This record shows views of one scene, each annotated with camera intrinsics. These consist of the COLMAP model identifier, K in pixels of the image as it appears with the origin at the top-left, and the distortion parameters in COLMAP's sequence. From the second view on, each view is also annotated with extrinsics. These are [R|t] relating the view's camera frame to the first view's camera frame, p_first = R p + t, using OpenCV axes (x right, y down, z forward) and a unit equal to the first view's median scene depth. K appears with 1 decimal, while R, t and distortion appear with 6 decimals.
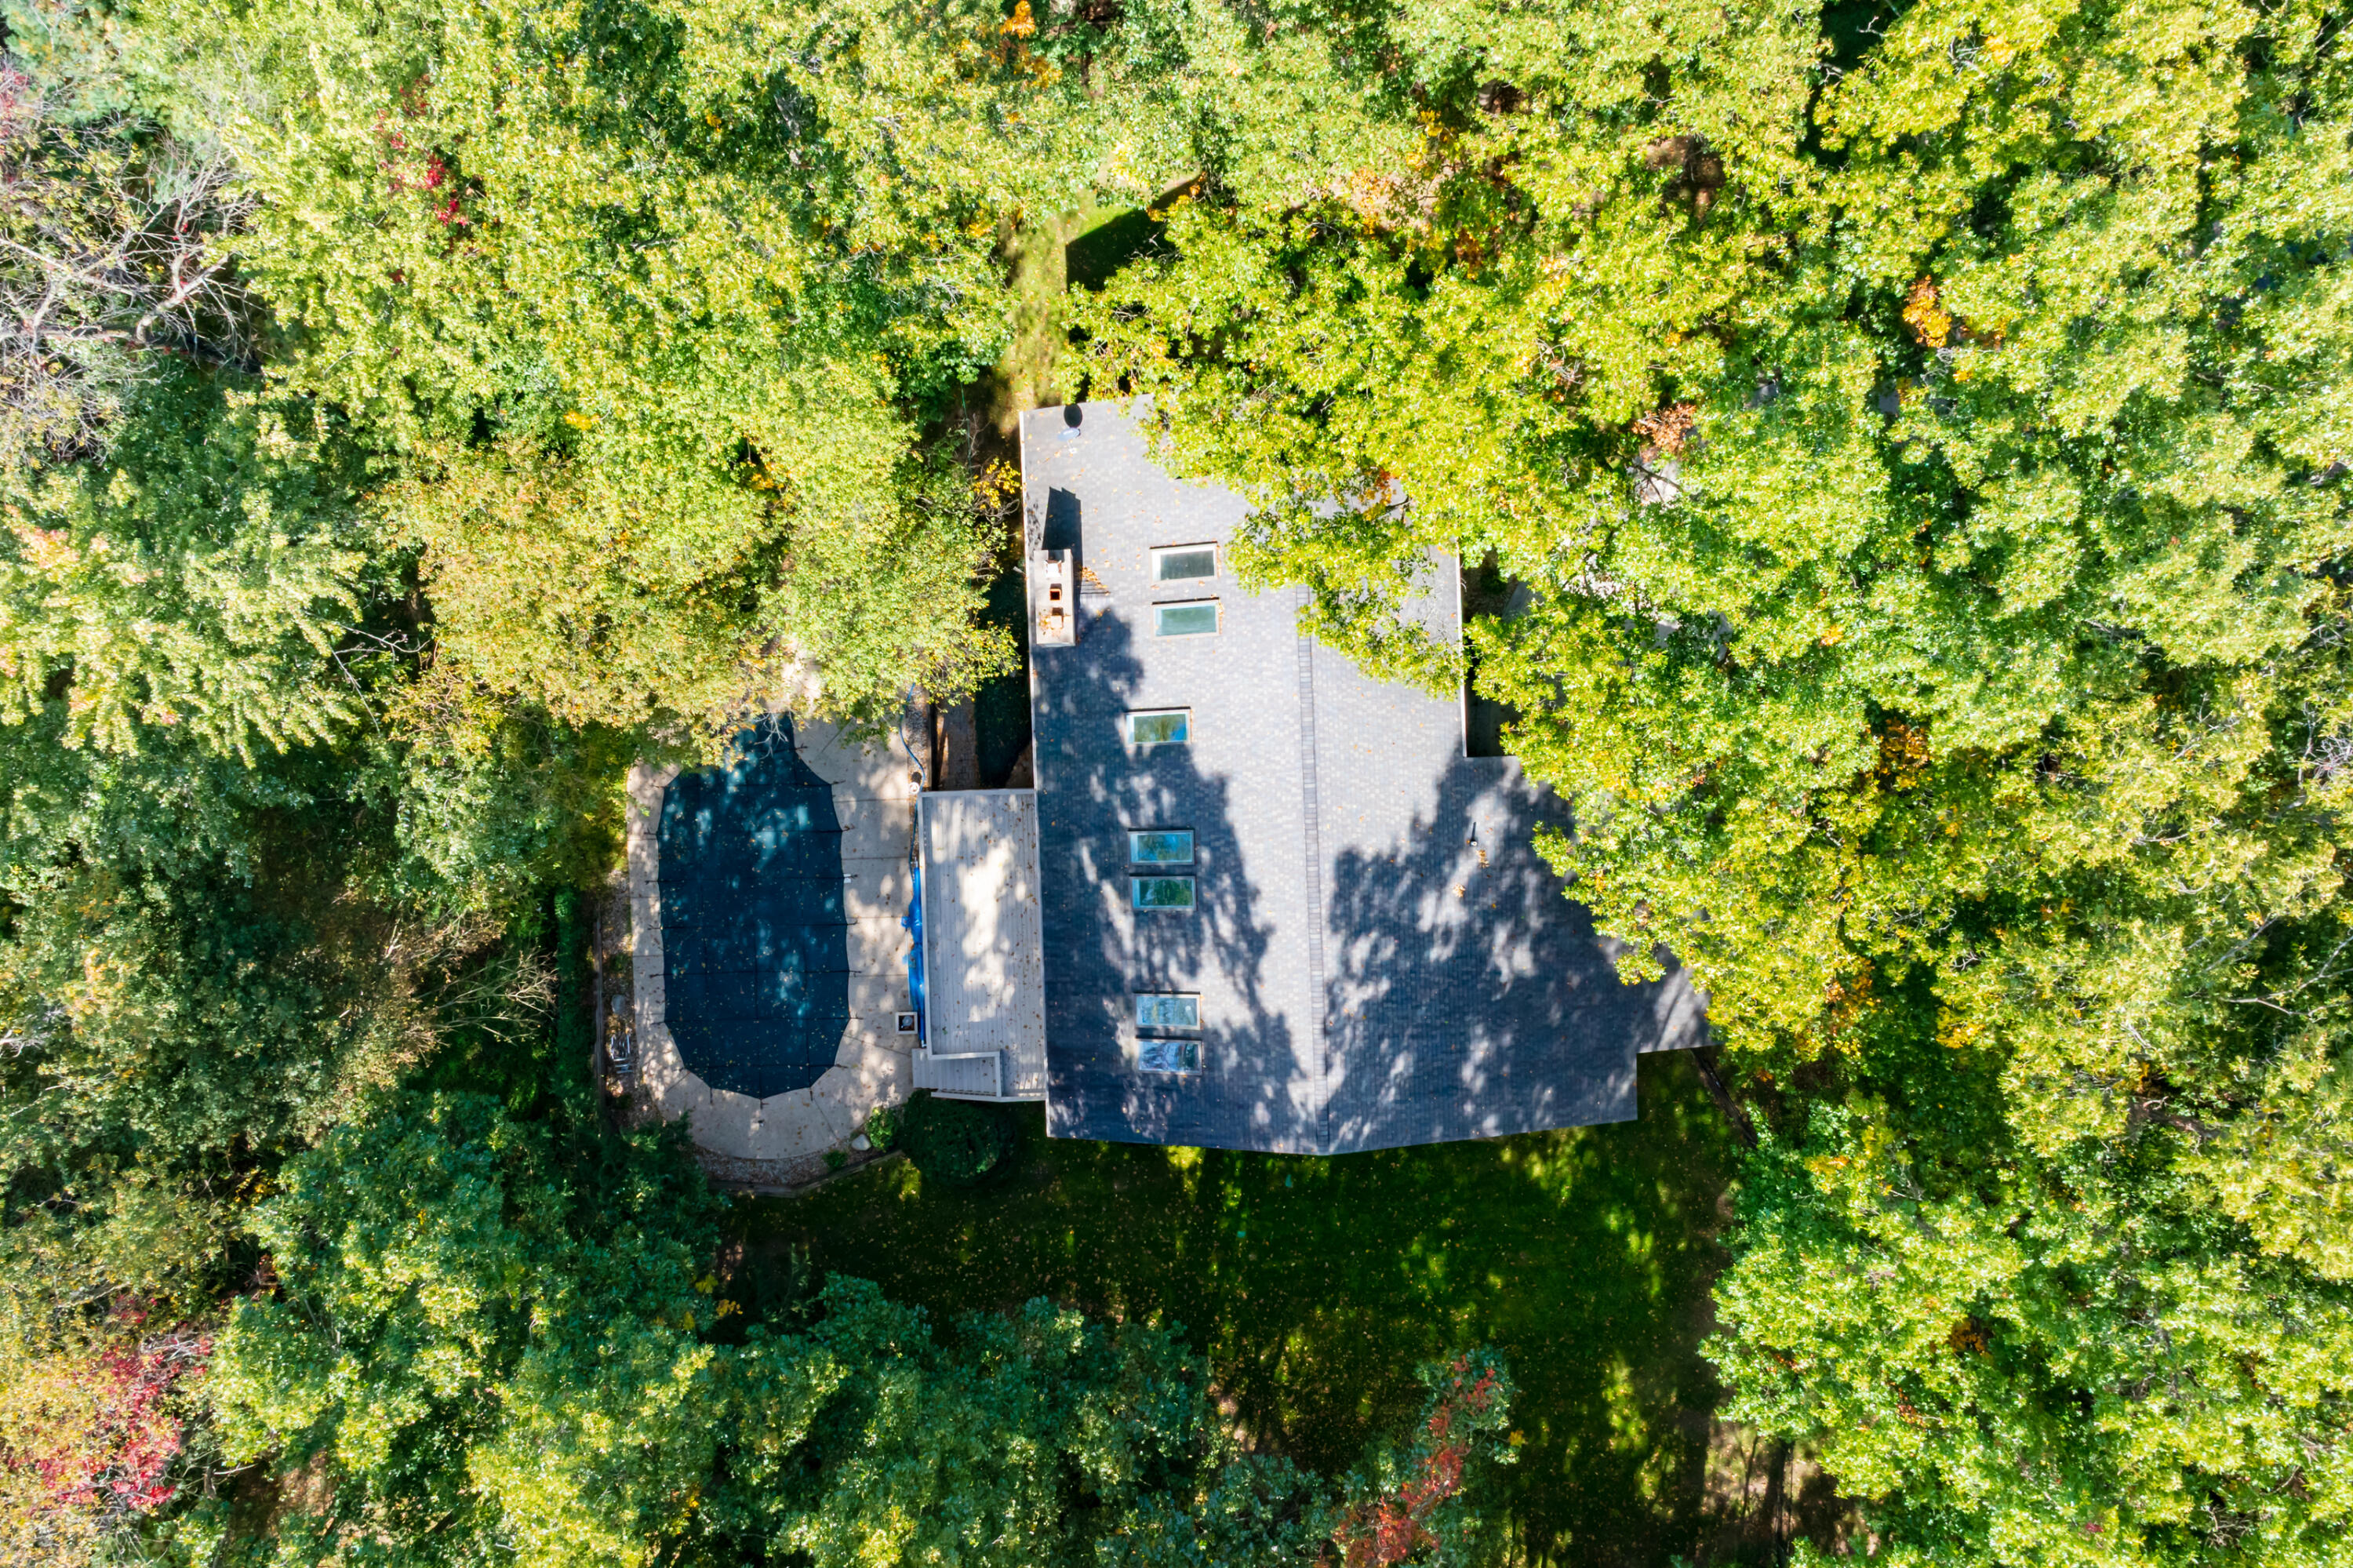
lens RADIAL K [[1763.8, 0, 1183.9], [0, 1763.8, 781.7], [0, 0, 1]] dist [-0.006583, 0.000132]
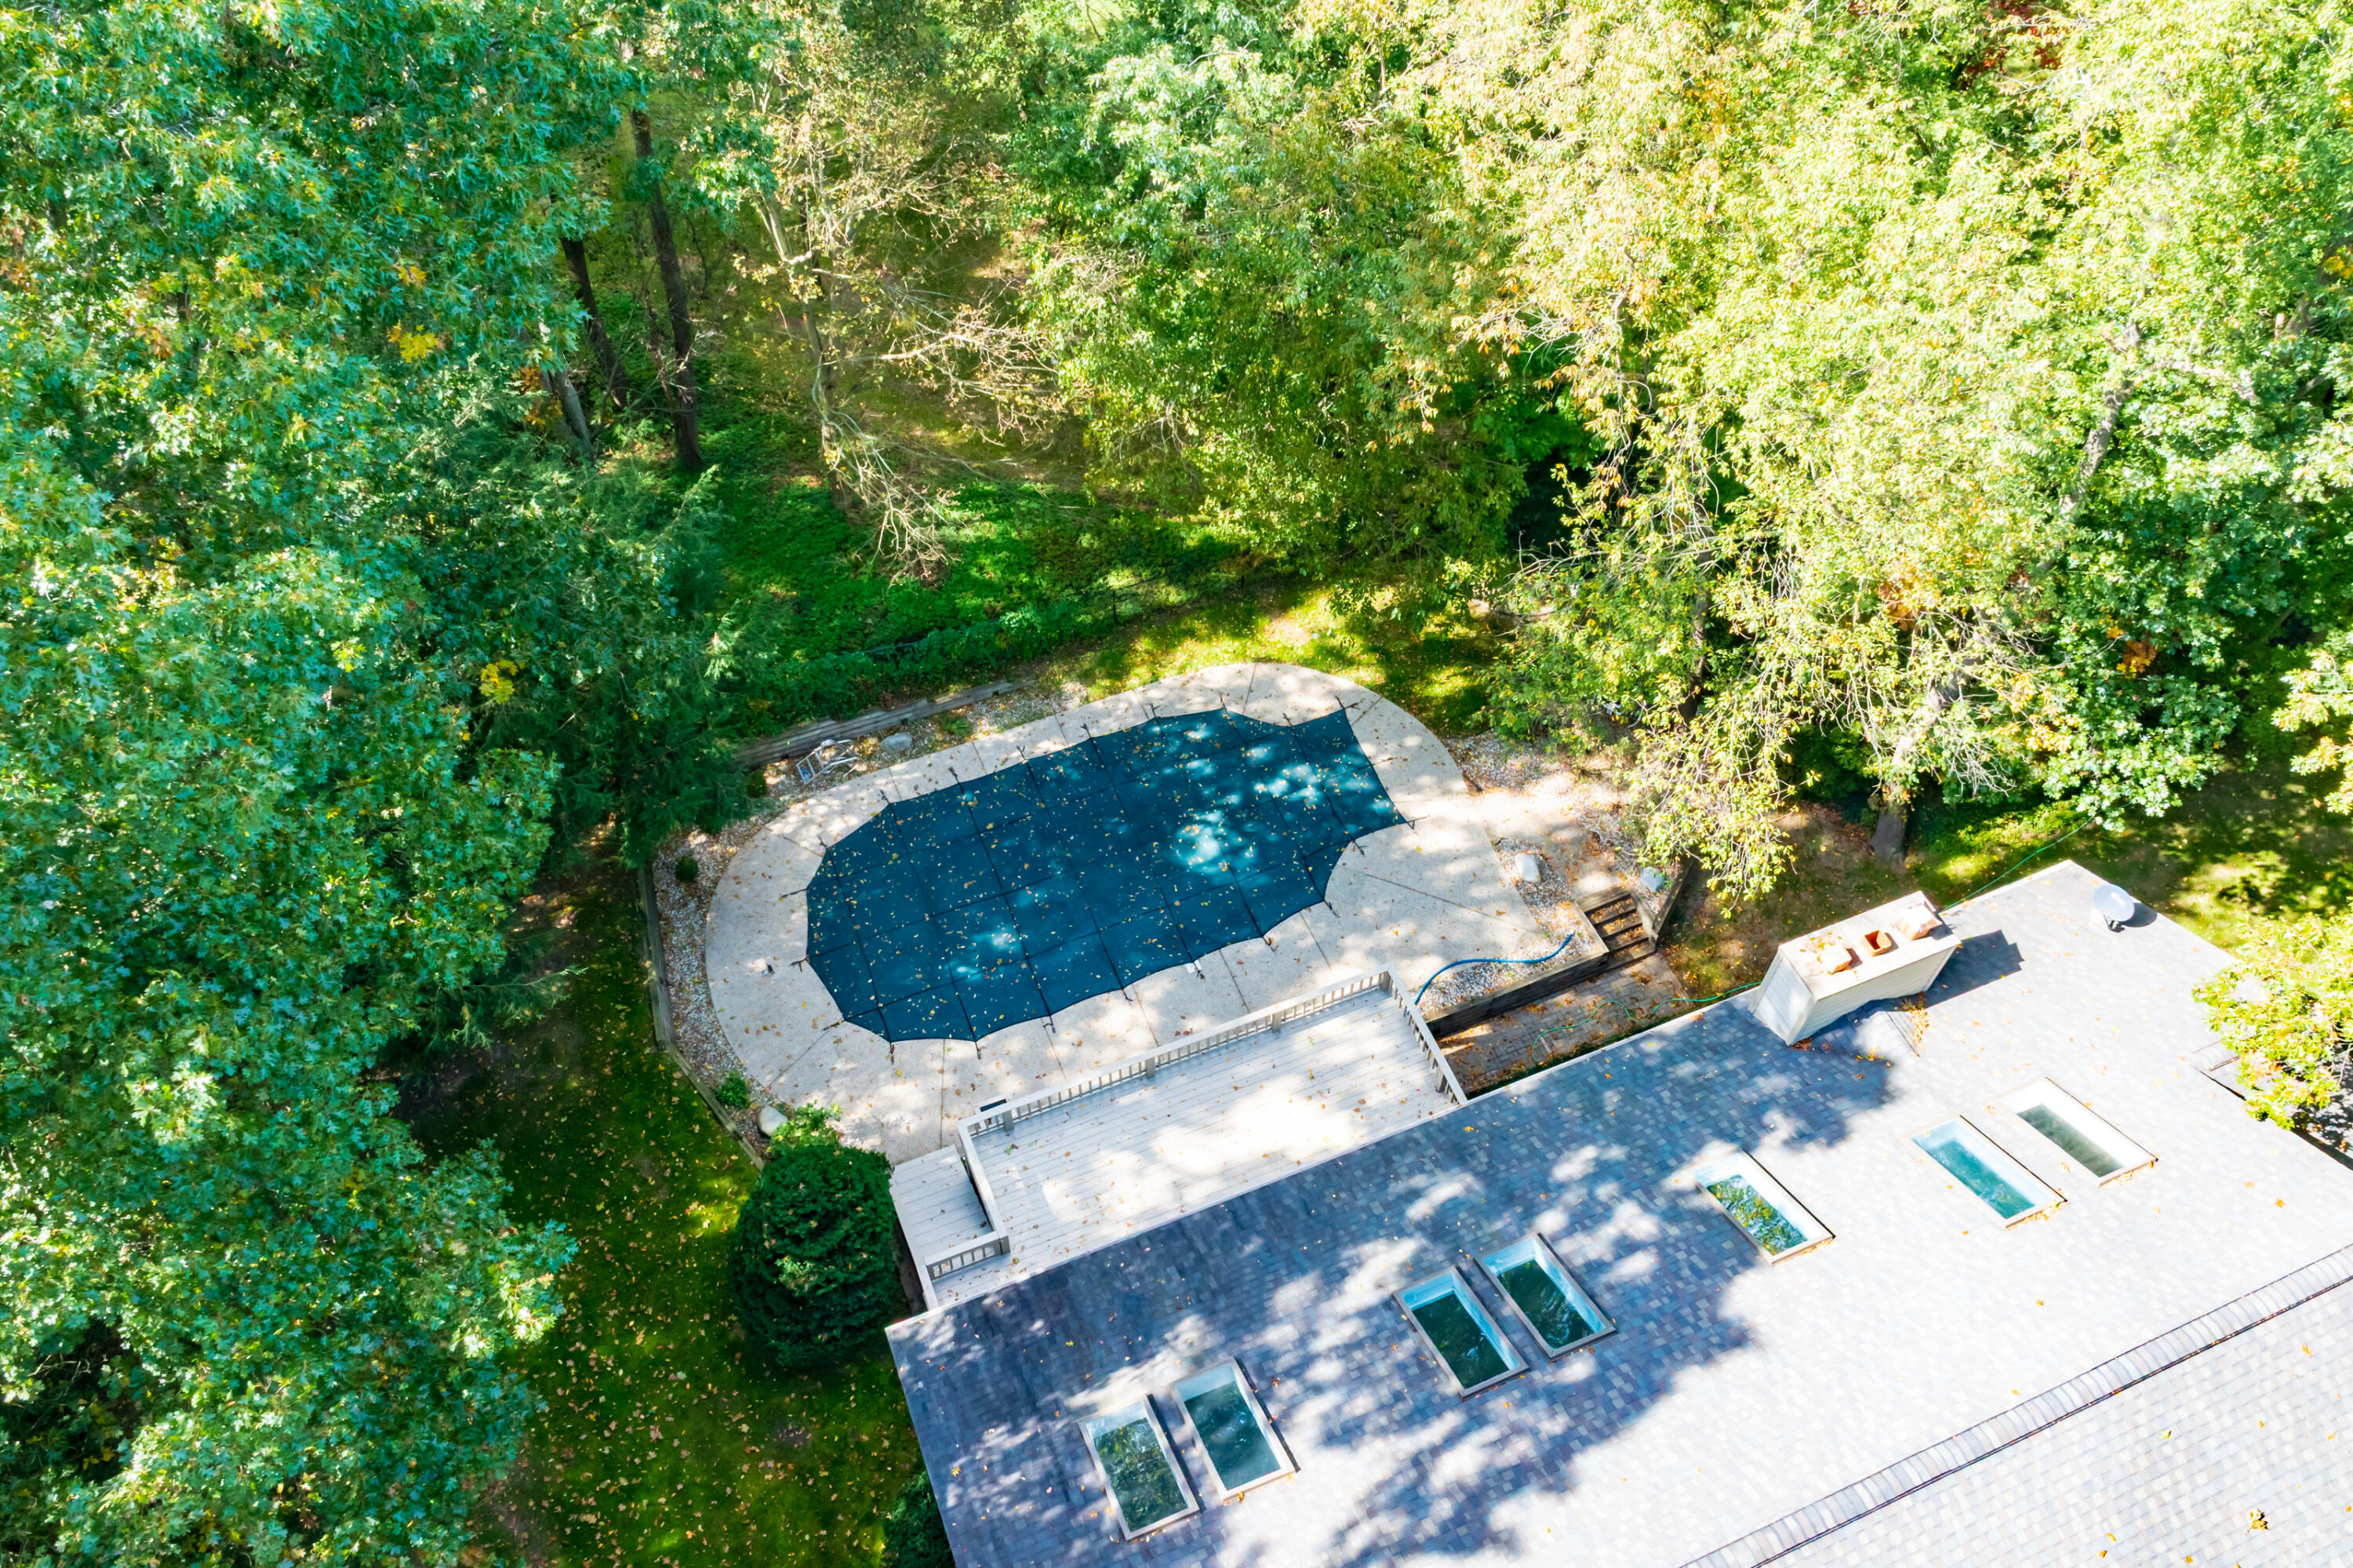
lens RADIAL K [[1763.8, 0, 1173.0], [0, 1763.8, 790.8], [0, 0, 1]] dist [-0.006583, 0.000132]
pose [[0.343720, 0.744099, -0.572865, 0.126802], [-0.938956, 0.262740, -0.222100, 0.202901], [-0.014750, 0.614235, 0.788985, 0.532540]]
